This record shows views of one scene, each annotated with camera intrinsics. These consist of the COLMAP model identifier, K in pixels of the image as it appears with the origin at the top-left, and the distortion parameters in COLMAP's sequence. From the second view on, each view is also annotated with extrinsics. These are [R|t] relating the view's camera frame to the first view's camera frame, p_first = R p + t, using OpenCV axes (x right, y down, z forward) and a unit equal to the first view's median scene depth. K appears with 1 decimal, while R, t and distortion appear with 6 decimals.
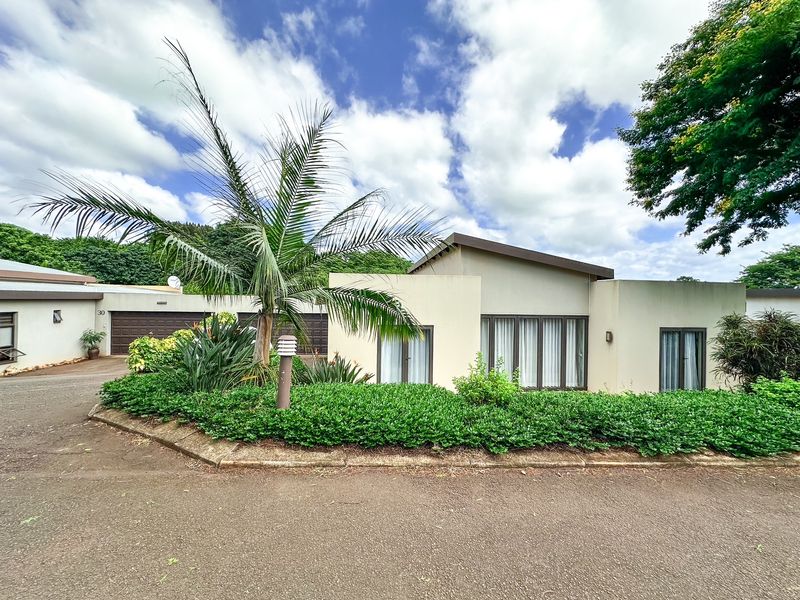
lens RADIAL K [[324.8, 0, 401.4], [0, 324.8, 325.5], [0, 0, 1]] dist [0.000813, 0.000110]
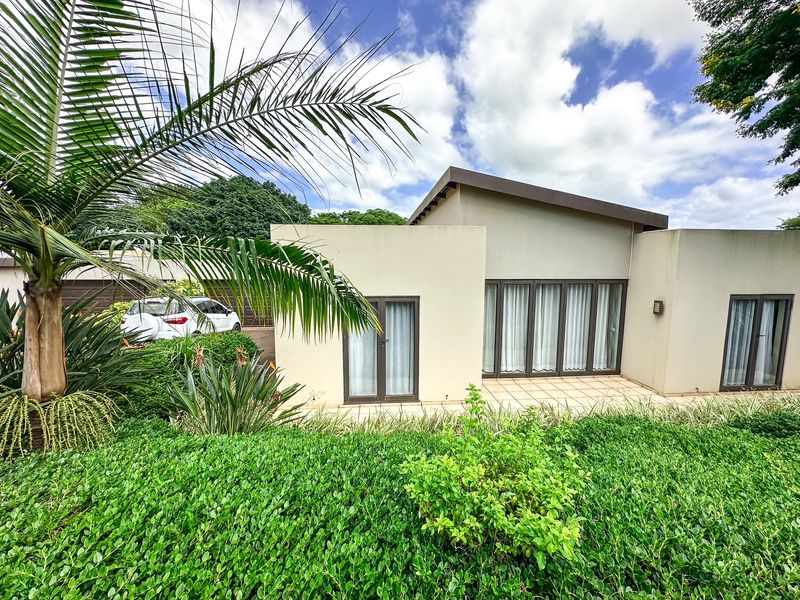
lens RADIAL K [[320.5, 0, 399.5], [0, 320.5, 297.8], [0, 0, 1]] dist [-0.002925, 0.000178]
pose [[0.999659, -0.008129, -0.024814, 0.055724], [0.008921, 0.999449, 0.031978, -0.014779], [0.024541, -0.032189, 0.999180, 0.223752]]
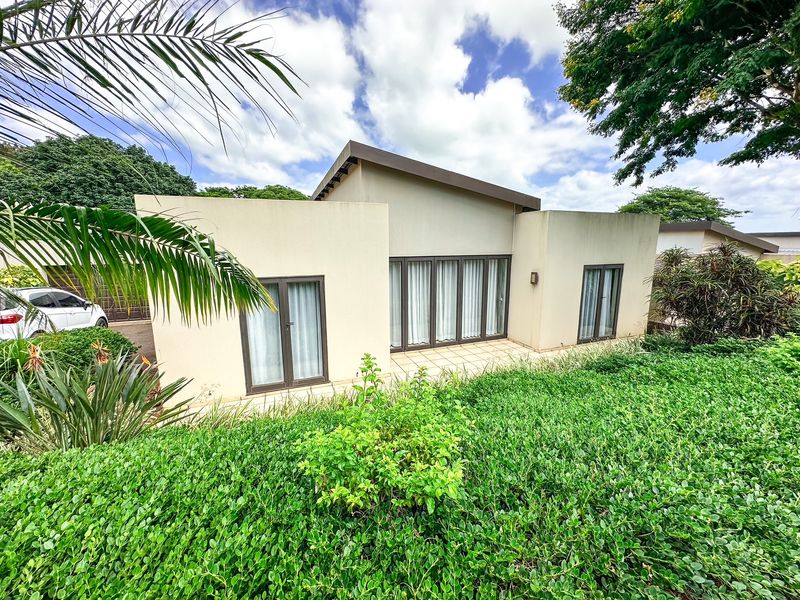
lens RADIAL K [[320.5, 0, 399.5], [0, 320.5, 297.8], [0, 0, 1]] dist [-0.002925, 0.000178]
pose [[0.967164, -0.061822, 0.246519, 0.064121], [0.038877, 0.994536, 0.096888, -0.009609], [-0.251161, -0.084123, 0.964283, 0.226728]]
